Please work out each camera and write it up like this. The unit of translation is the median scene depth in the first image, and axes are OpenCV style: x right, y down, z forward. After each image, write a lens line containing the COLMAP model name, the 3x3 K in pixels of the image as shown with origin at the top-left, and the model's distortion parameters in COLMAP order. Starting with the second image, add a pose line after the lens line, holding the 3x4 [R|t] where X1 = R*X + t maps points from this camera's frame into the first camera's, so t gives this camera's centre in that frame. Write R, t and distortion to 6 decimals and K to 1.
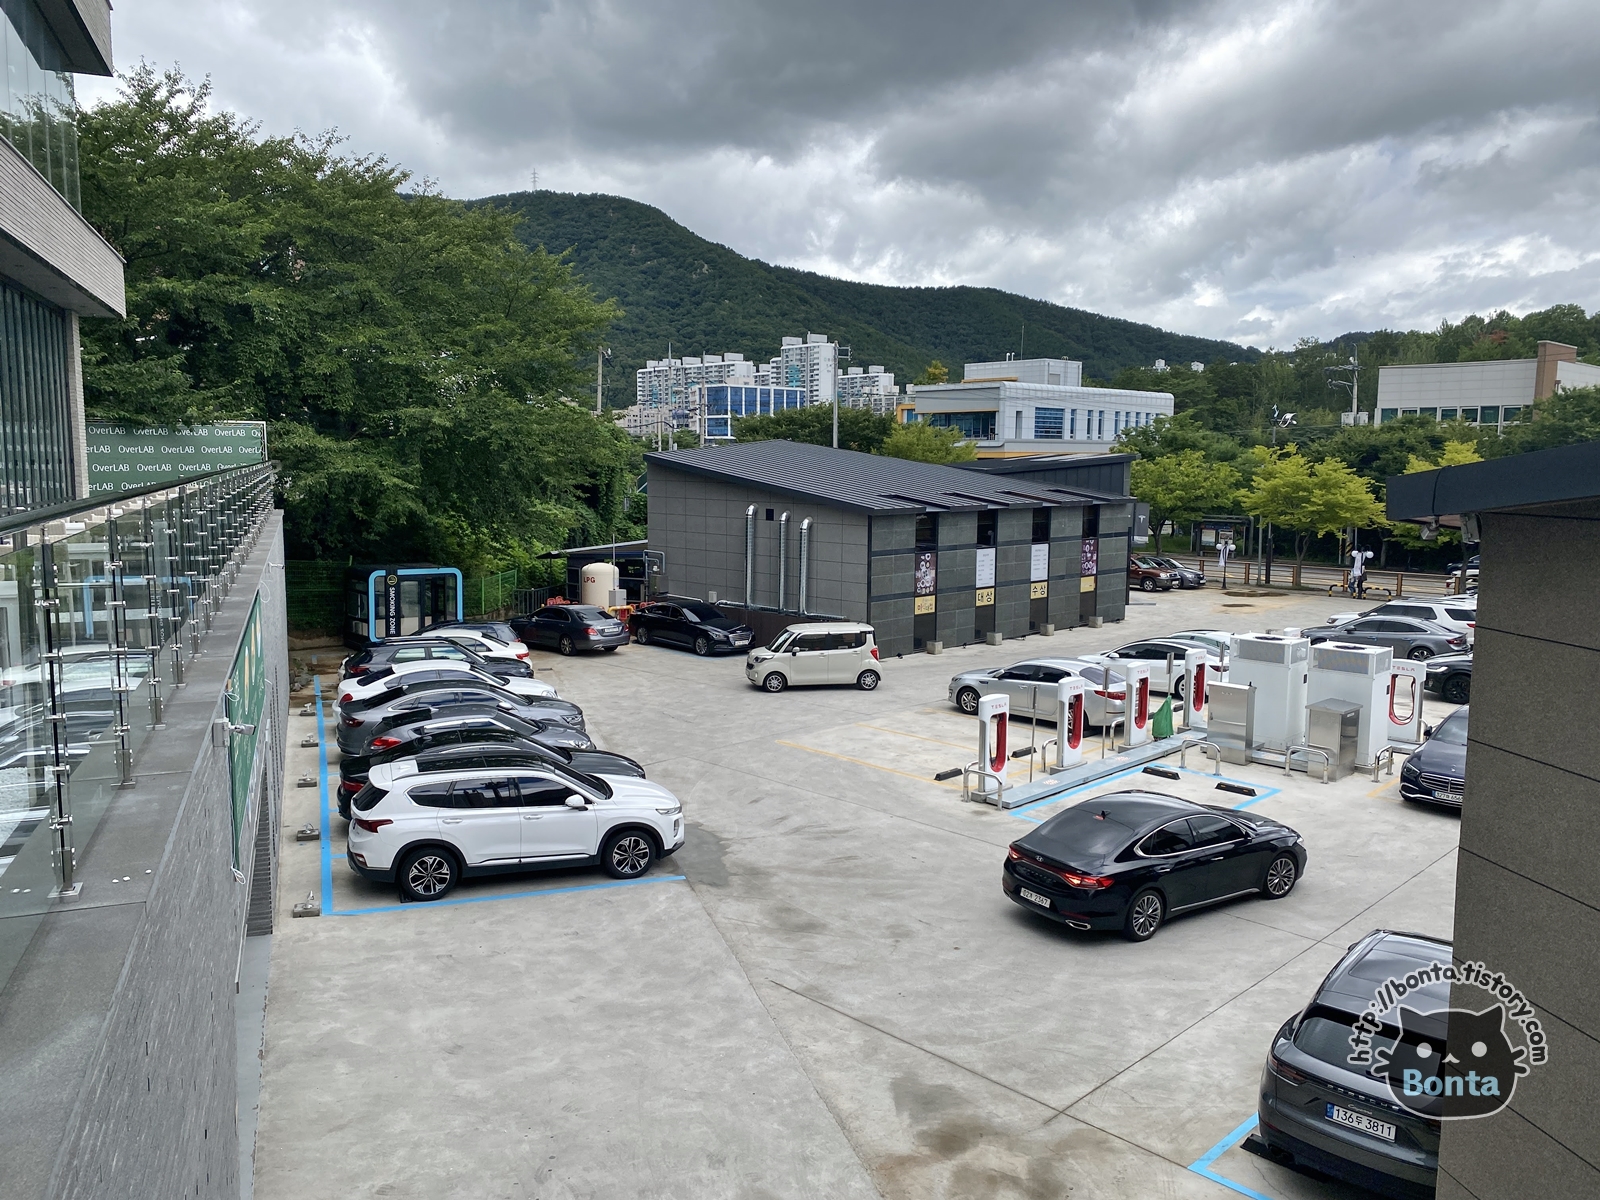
lens RADIAL K [[1236.4, 0, 789.4], [0, 1236.4, 592.8], [0, 0, 1]] dist [0.009815, 0.016315]
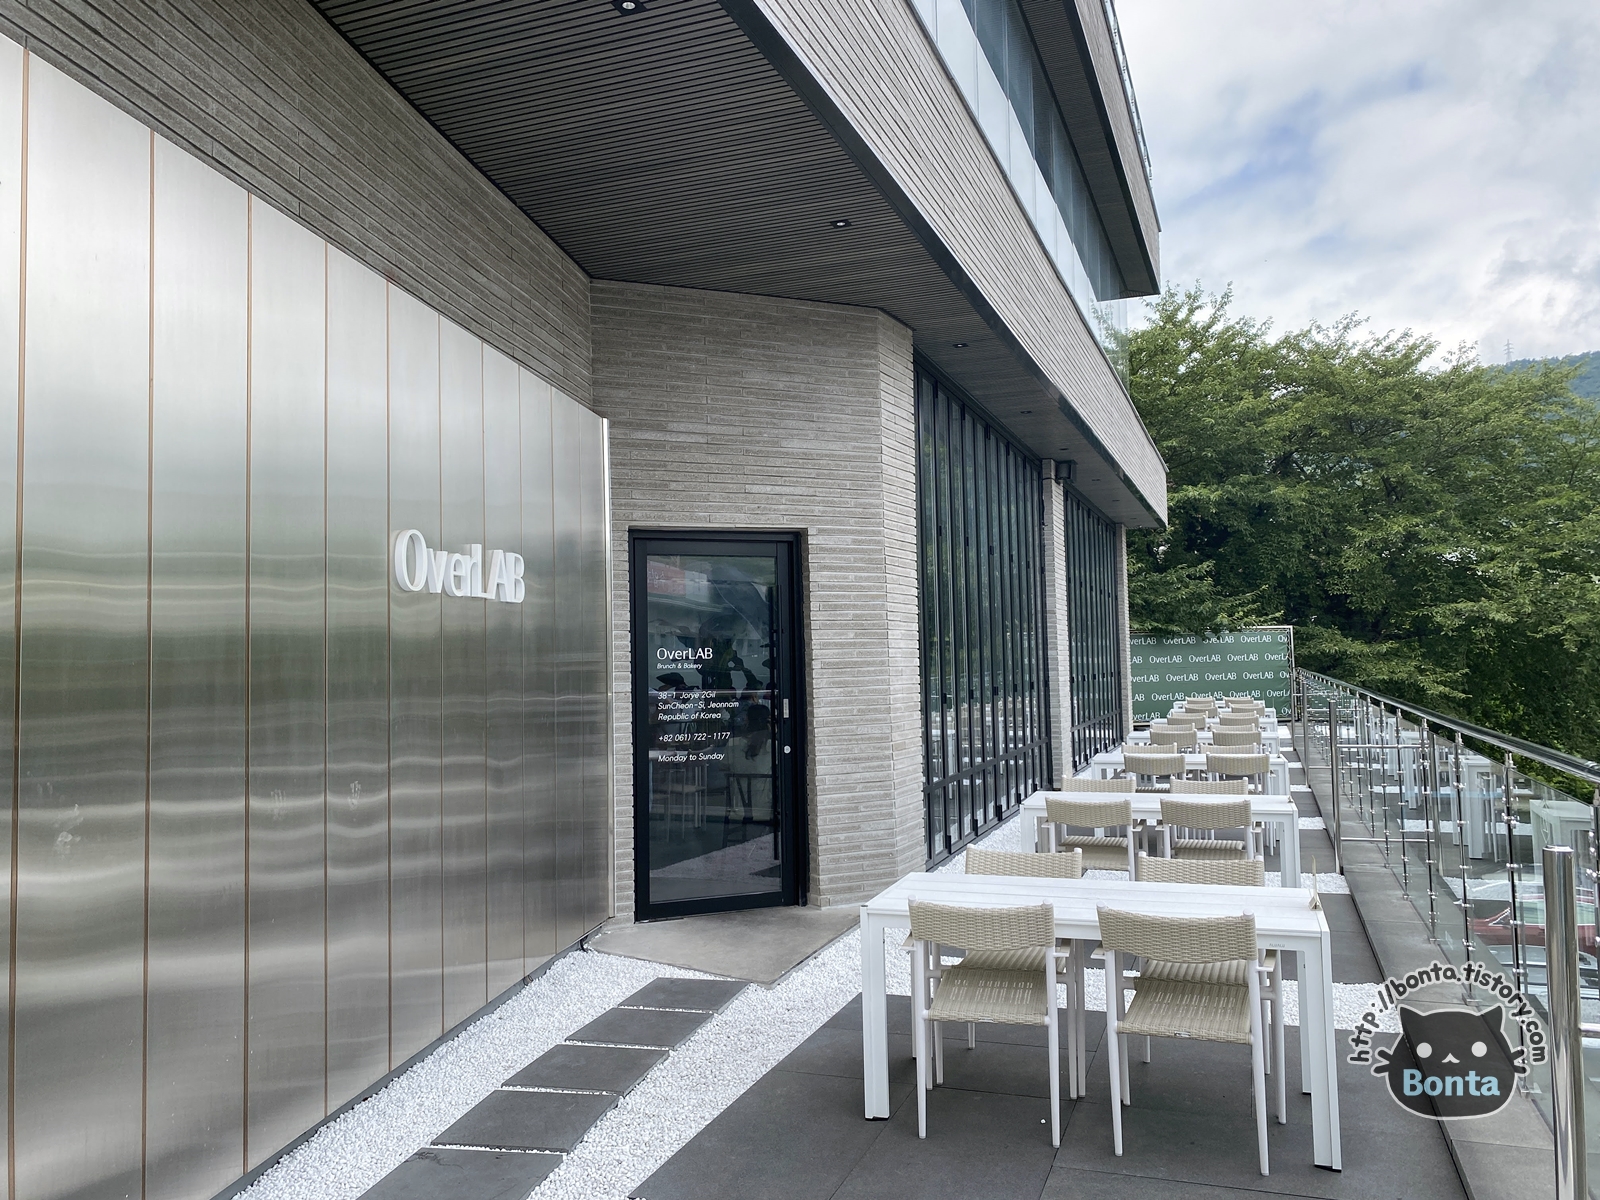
lens RADIAL K [[1236.4, 0, 796.8], [0, 1236.4, 598.9], [0, 0, 1]] dist [0.009815, 0.016315]
pose [[0.747176, -0.053286, -0.662487, -0.083074], [-0.050639, 0.989319, -0.136686, -0.012829], [0.662695, 0.135677, 0.736497, 0.073236]]
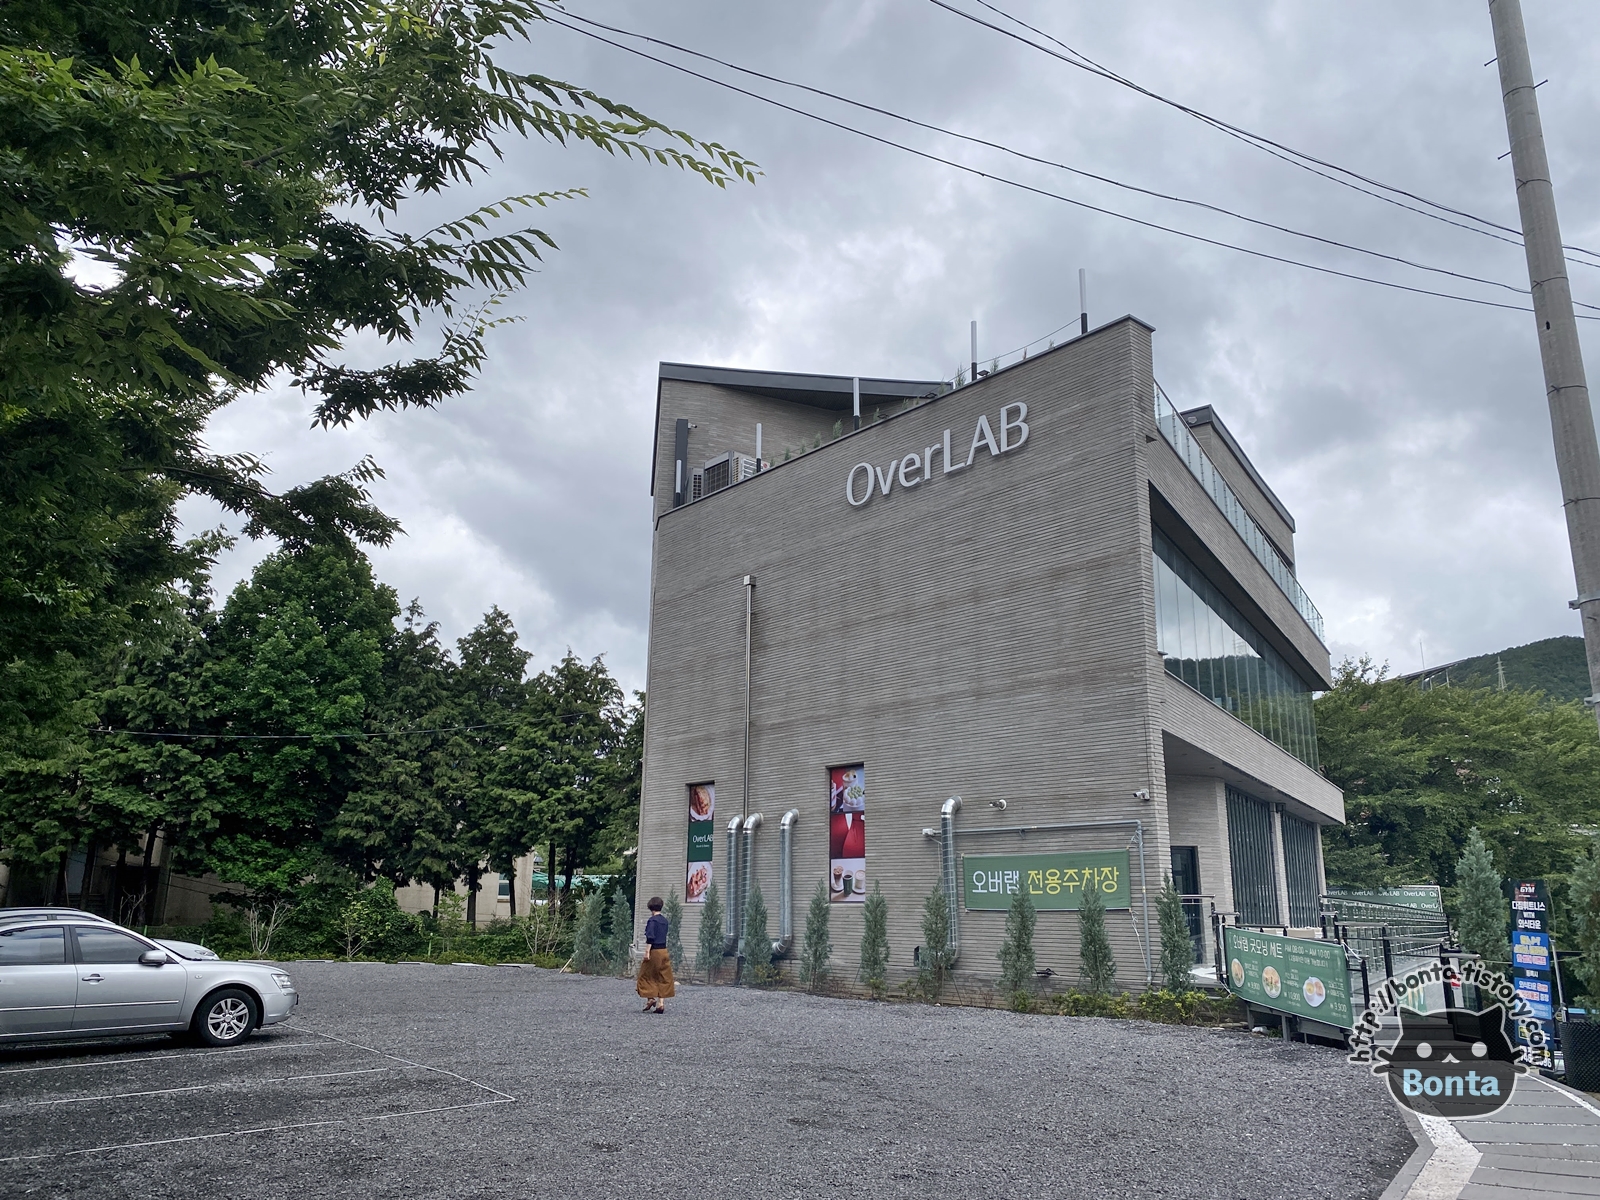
lens RADIAL K [[1236.4, 0, 797.1], [0, 1236.4, 591.0], [0, 0, 1]] dist [0.009815, 0.016315]
pose [[0.632299, -0.195240, -0.749719, 0.253899], [-0.092792, 0.941672, -0.323487, 0.075280], [0.769147, 0.274109, 0.577302, -0.500077]]
